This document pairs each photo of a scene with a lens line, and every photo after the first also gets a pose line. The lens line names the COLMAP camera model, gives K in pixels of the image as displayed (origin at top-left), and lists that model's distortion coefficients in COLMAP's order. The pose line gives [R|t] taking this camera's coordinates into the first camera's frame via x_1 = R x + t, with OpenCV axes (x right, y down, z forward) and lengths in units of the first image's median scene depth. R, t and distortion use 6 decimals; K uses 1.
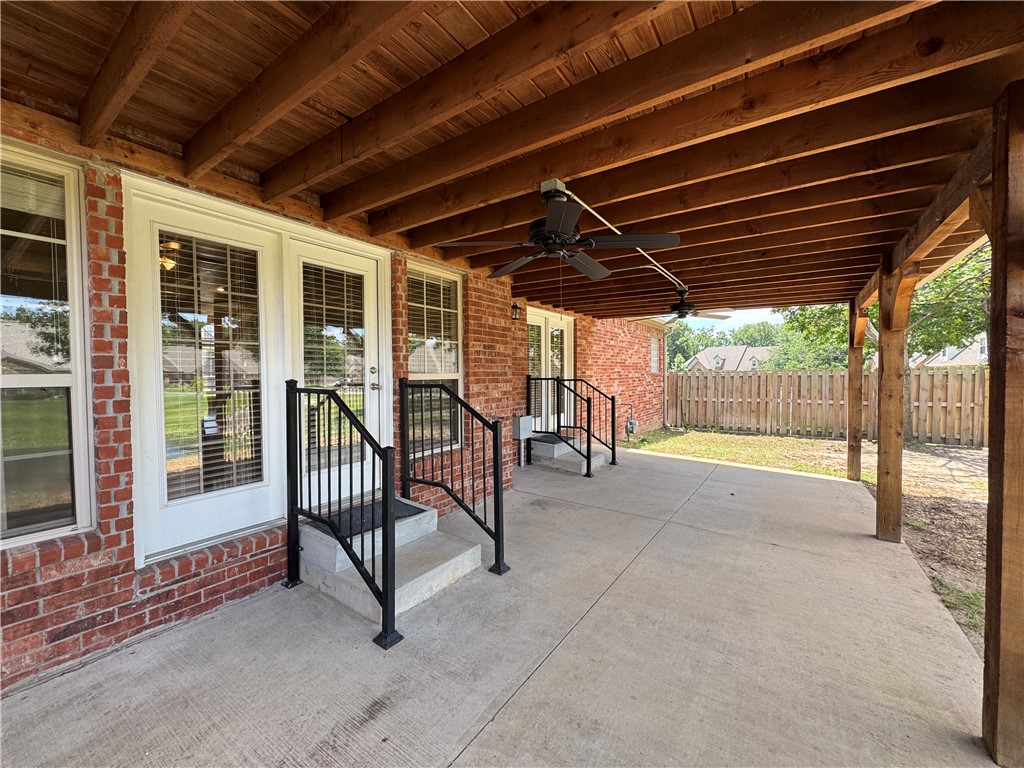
lens RADIAL K [[406.9, 0, 512.0], [0, 406.9, 384.0], [0, 0, 1]] dist [-0.001144, -0.000089]
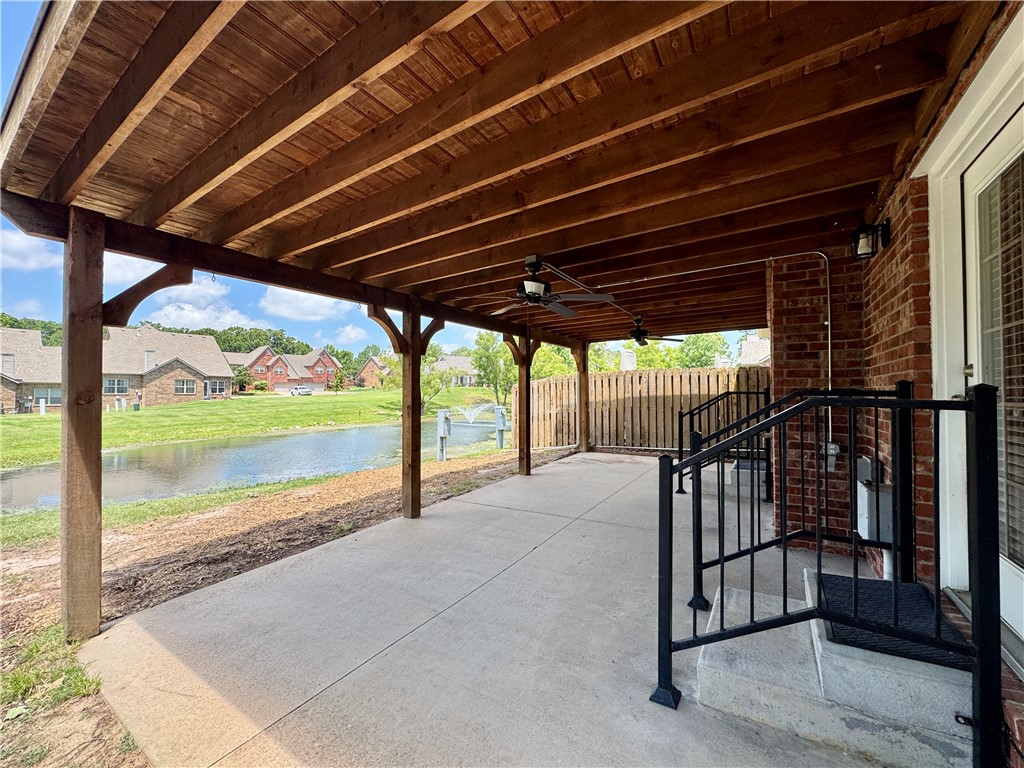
lens RADIAL K [[406.9, 0, 512.0], [0, 406.9, 384.0], [0, 0, 1]] dist [-0.001144, -0.000089]
pose [[-0.999069, 0.007920, -0.042409, 0.220871], [0.007499, 0.999921, 0.010076, -0.015272], [0.042486, 0.009748, -0.999050, 0.768161]]
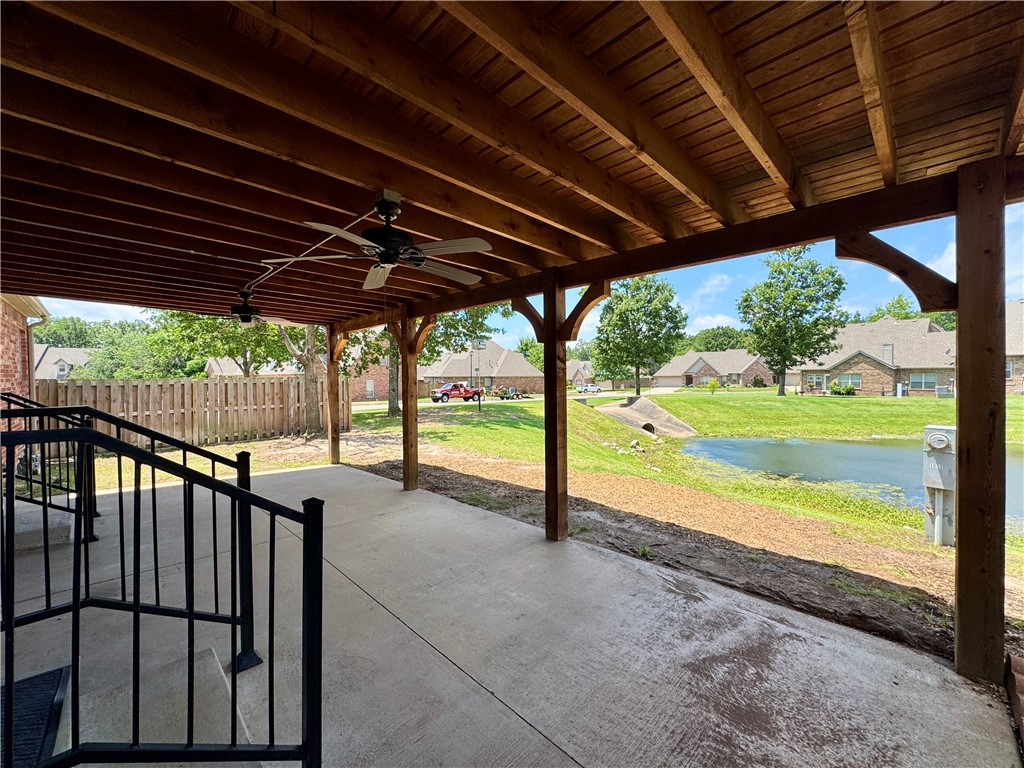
lens RADIAL K [[408.6, 0, 512.0], [0, 408.6, 384.0], [0, 0, 1]] dist [-0.001481, -0.000100]
pose [[0.183894, -0.010742, 0.982887, -0.175097], [0.028826, 0.999569, 0.005531, -0.004450], [-0.982523, 0.027315, 0.184124, 0.110230]]
